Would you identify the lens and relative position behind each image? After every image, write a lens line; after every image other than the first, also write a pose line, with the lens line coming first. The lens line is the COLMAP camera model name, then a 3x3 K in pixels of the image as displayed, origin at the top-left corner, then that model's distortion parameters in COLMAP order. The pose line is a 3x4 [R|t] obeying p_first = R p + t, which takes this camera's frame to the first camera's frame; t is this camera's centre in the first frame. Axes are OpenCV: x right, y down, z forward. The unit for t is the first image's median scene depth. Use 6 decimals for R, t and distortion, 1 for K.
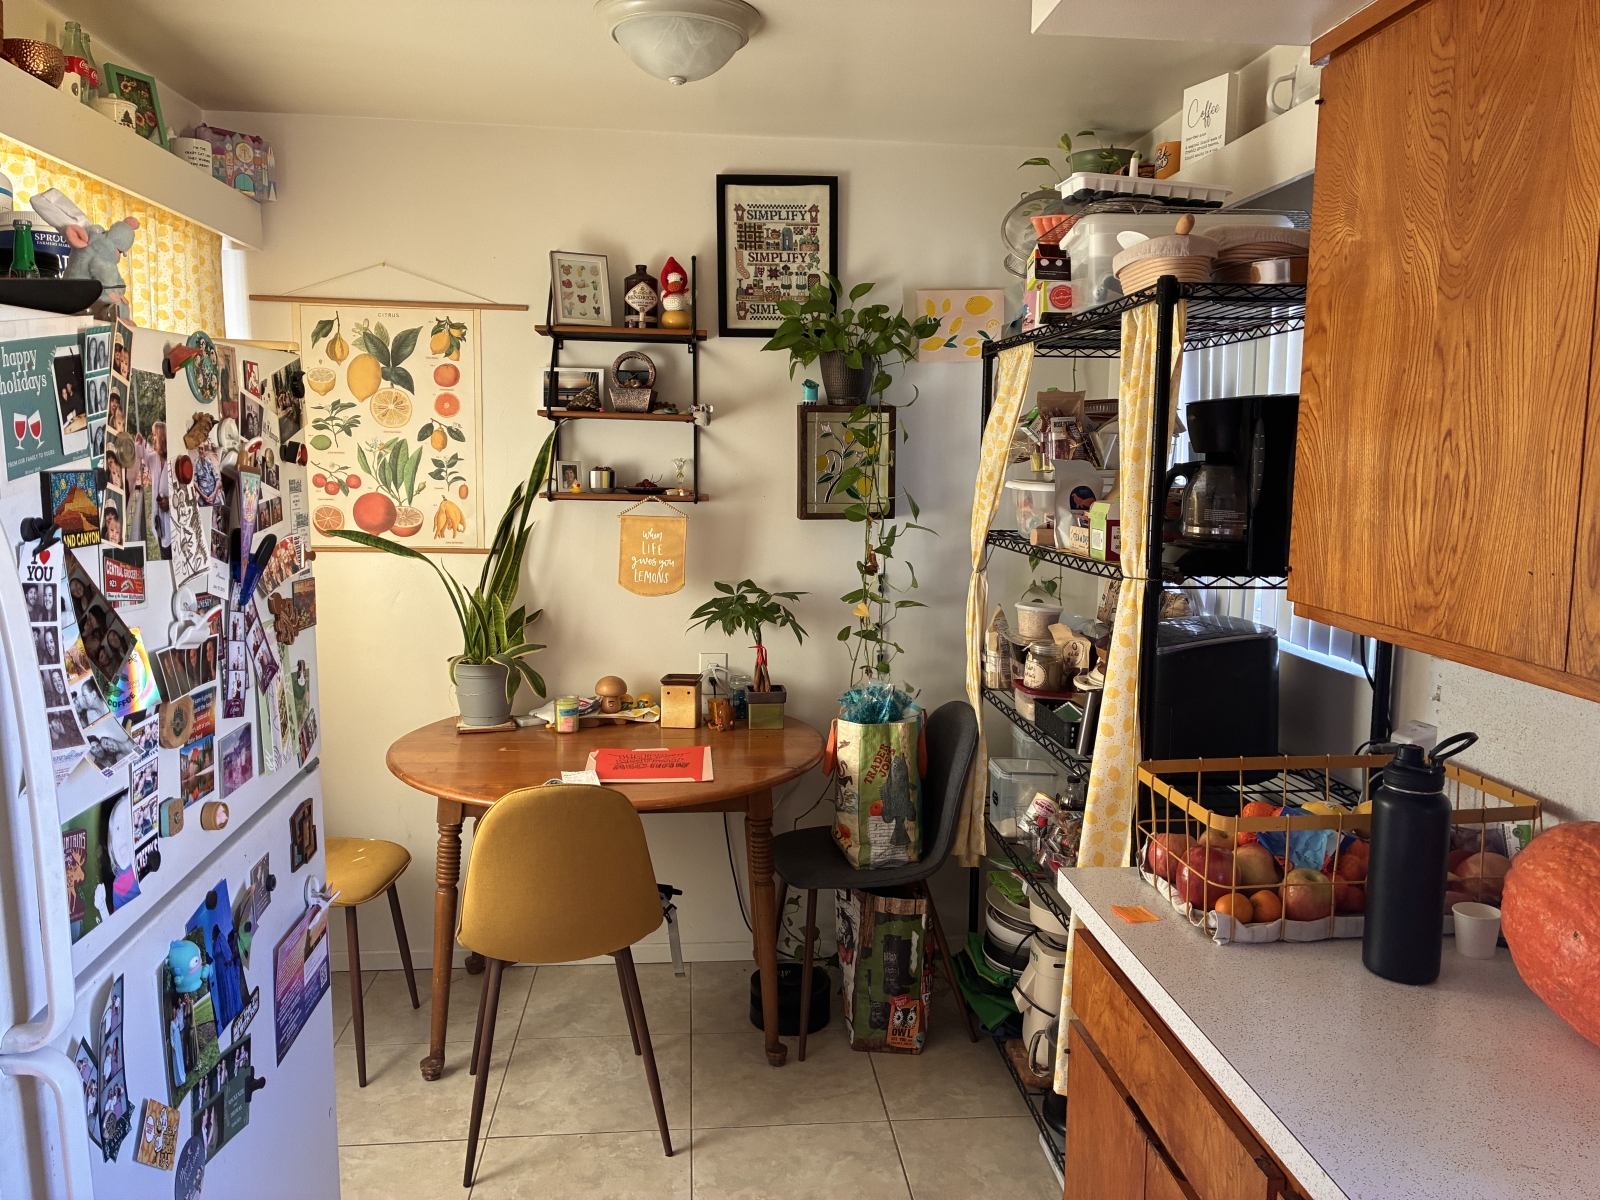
lens RADIAL K [[1223.0, 0, 800.1], [0, 1223.0, 598.5], [0, 0, 1]] dist [0.061813, -0.080148]
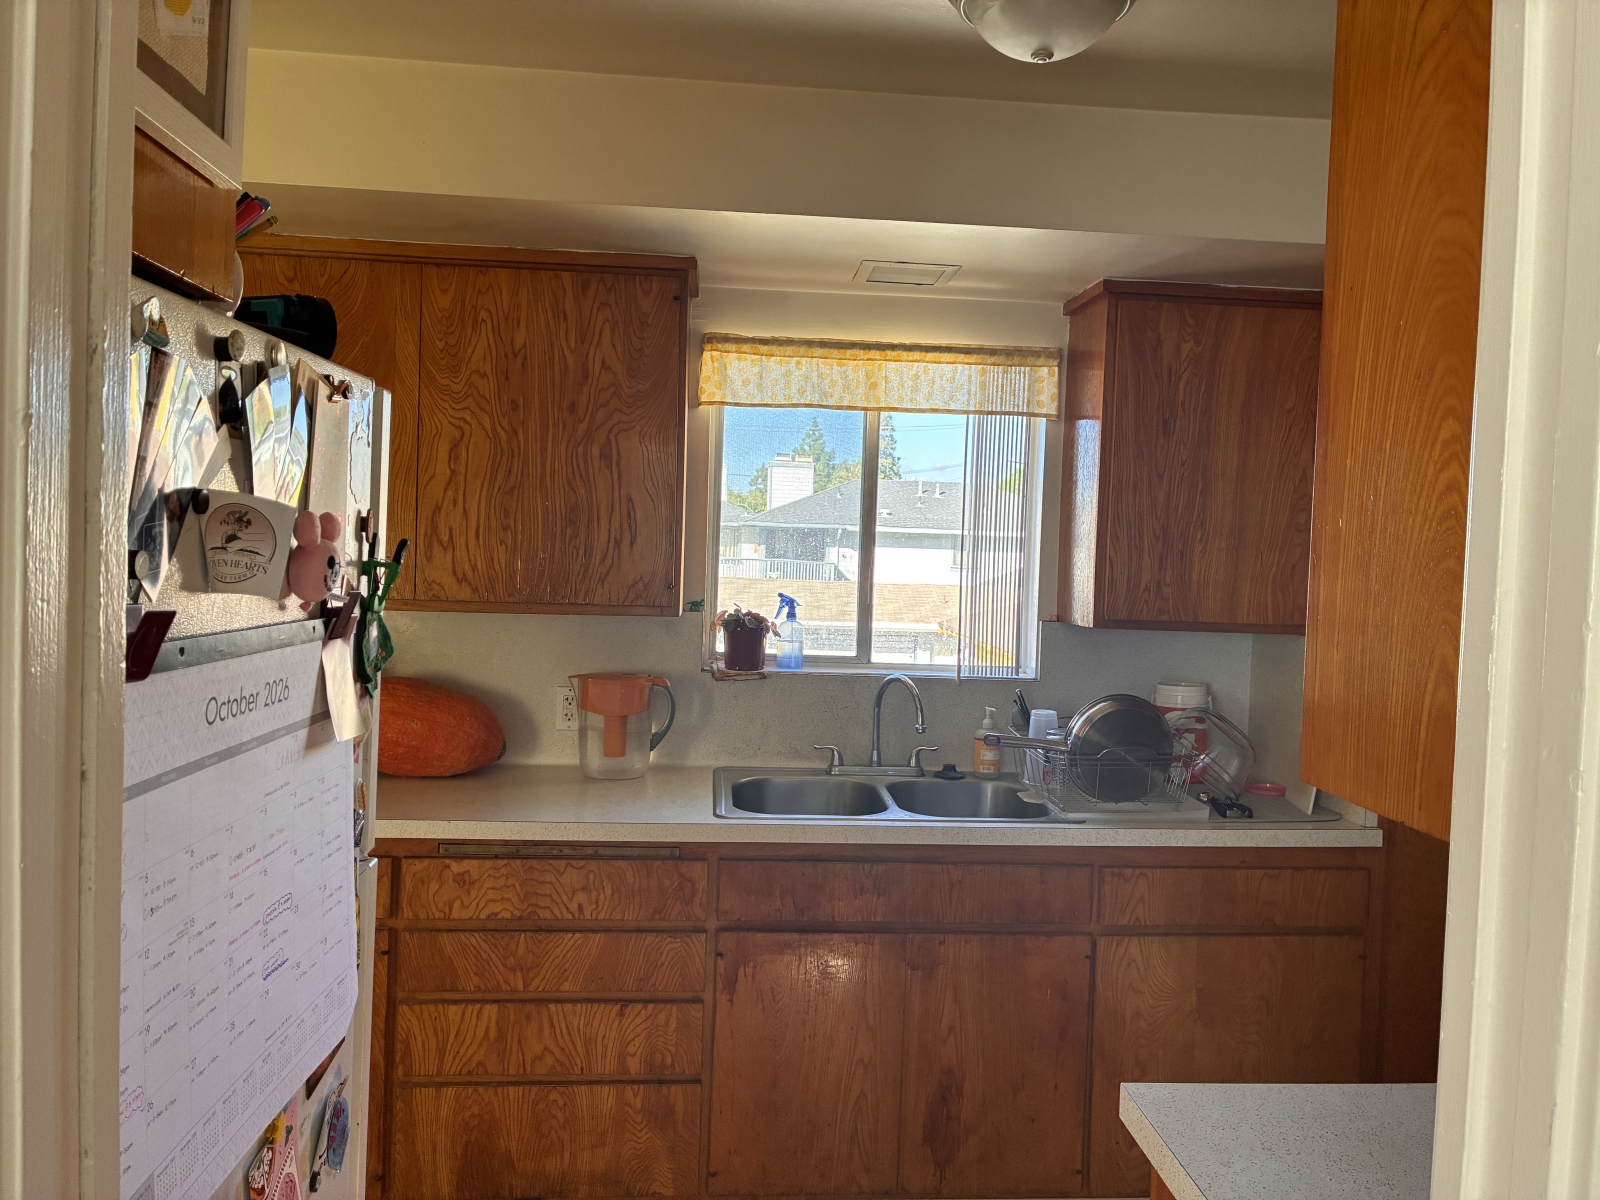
lens RADIAL K [[1223.0, 0, 805.3], [0, 1223.0, 600.8], [0, 0, 1]] dist [0.061813, -0.080148]
pose [[0.017758, -0.037142, 0.999152, -1.554045], [0.086386, 0.995630, 0.035475, 0.042785], [-0.996104, 0.085682, 0.020889, 0.248185]]
